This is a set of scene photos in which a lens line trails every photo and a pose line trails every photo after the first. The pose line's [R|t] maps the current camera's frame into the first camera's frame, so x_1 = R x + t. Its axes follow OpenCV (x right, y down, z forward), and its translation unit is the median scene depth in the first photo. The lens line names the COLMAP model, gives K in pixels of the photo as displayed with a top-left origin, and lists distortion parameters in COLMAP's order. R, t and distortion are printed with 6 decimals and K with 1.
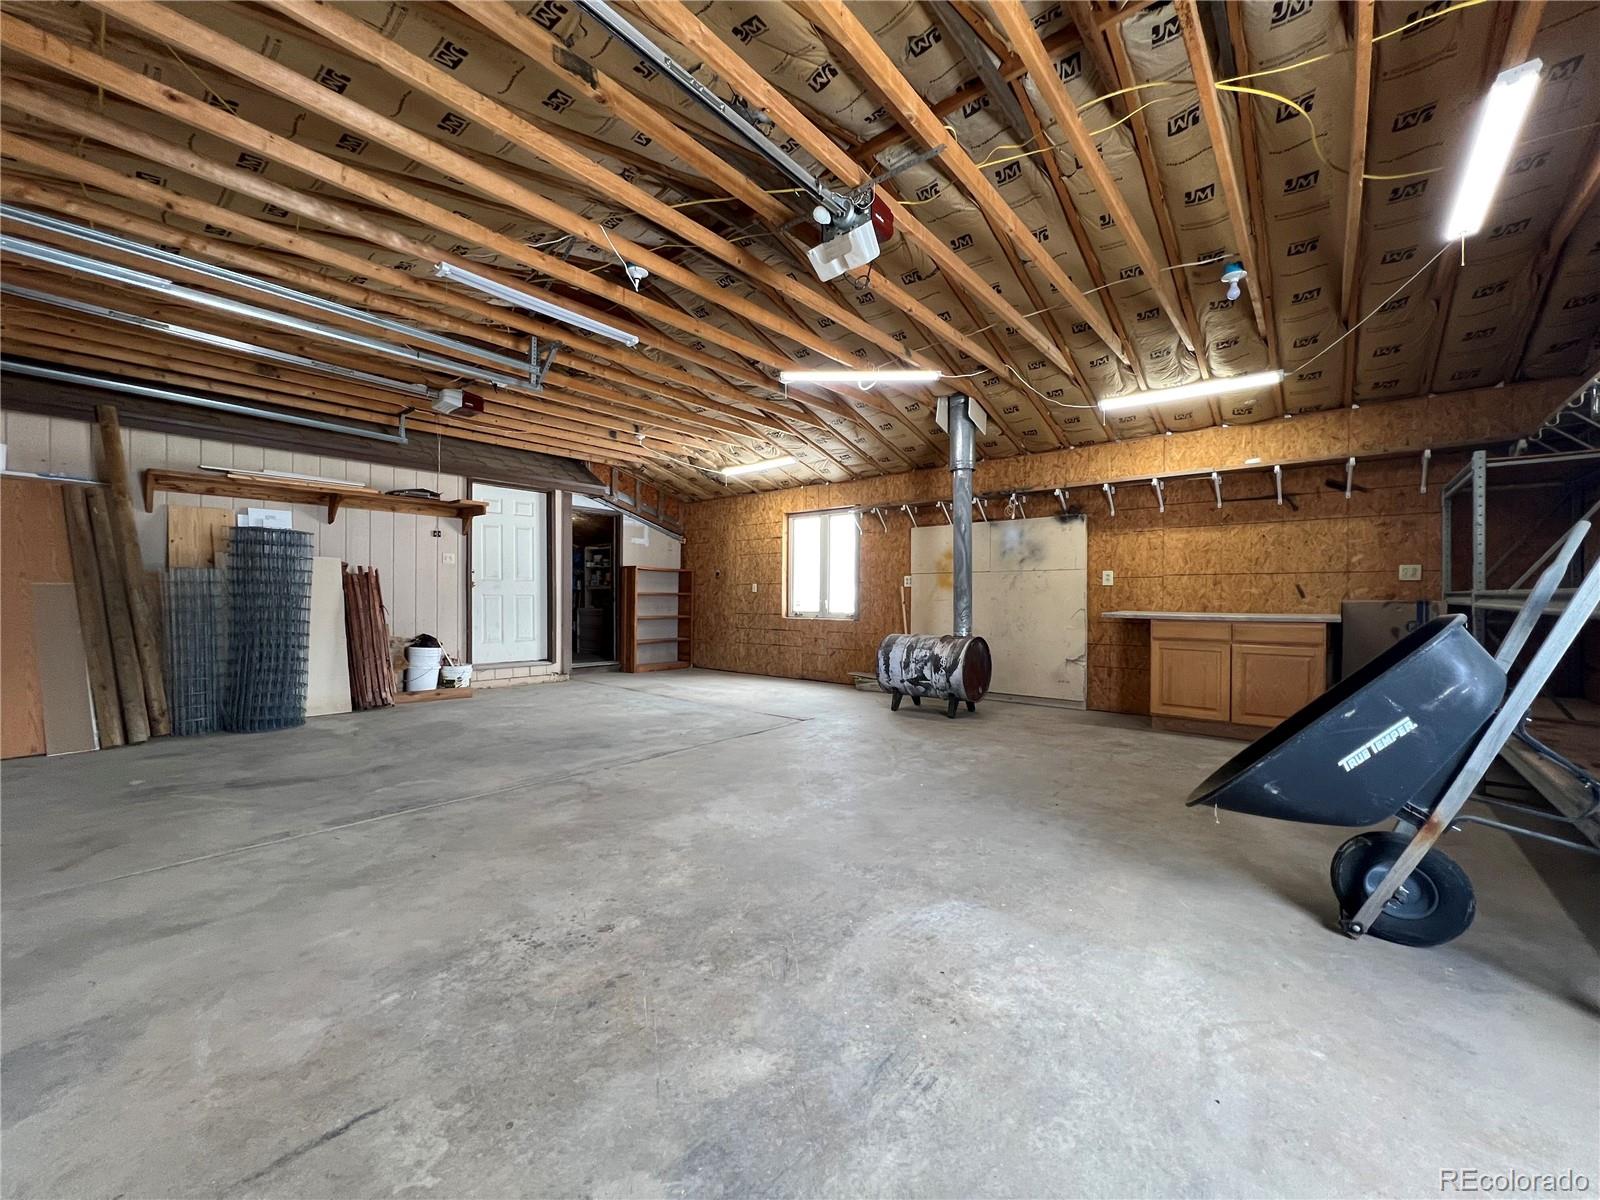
lens RADIAL K [[642.9, 0, 800.2], [0, 642.9, 599.6], [0, 0, 1]] dist [0.003417, -0.000035]
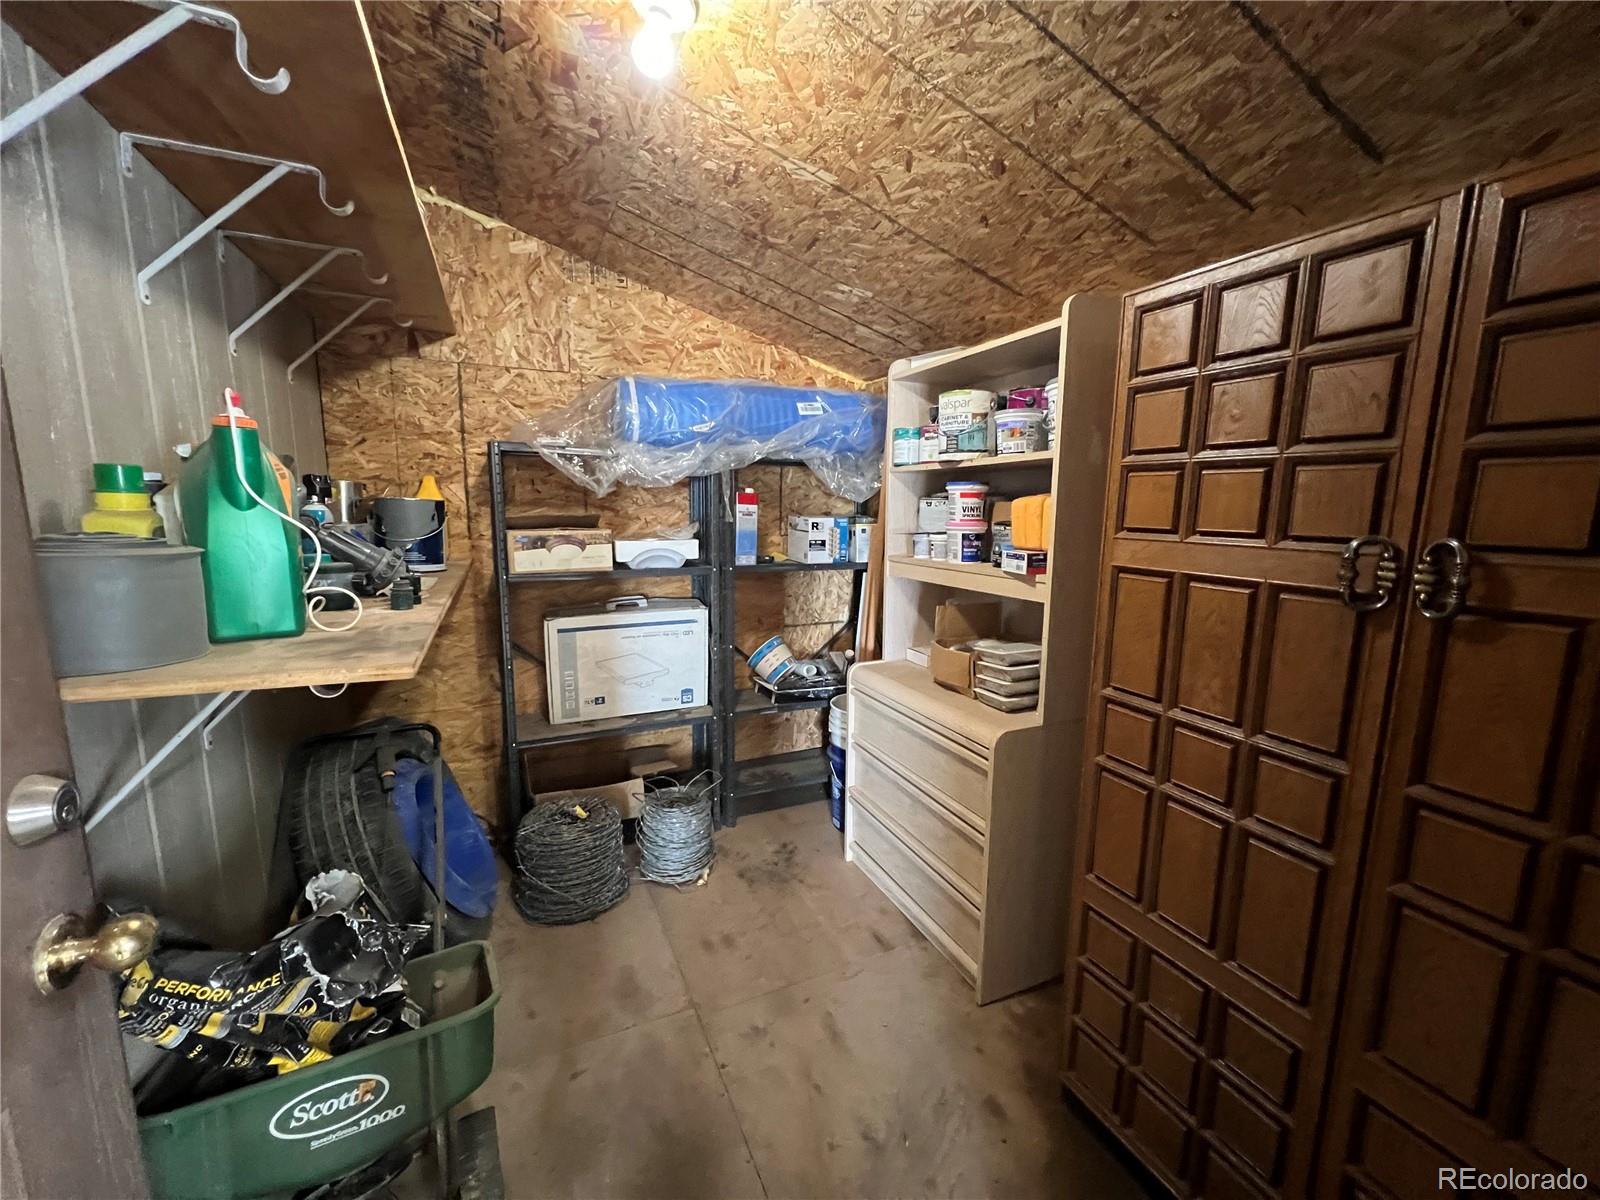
lens RADIAL K [[642.9, 0, 799.8], [0, 642.9, 602.7], [0, 0, 1]] dist [0.003417, -0.000035]
pose [[0.900340, 0.075875, -0.428522, -0.270461], [-0.011189, 0.988394, 0.151498, -0.037660], [0.435043, -0.131605, 0.890740, 0.802015]]
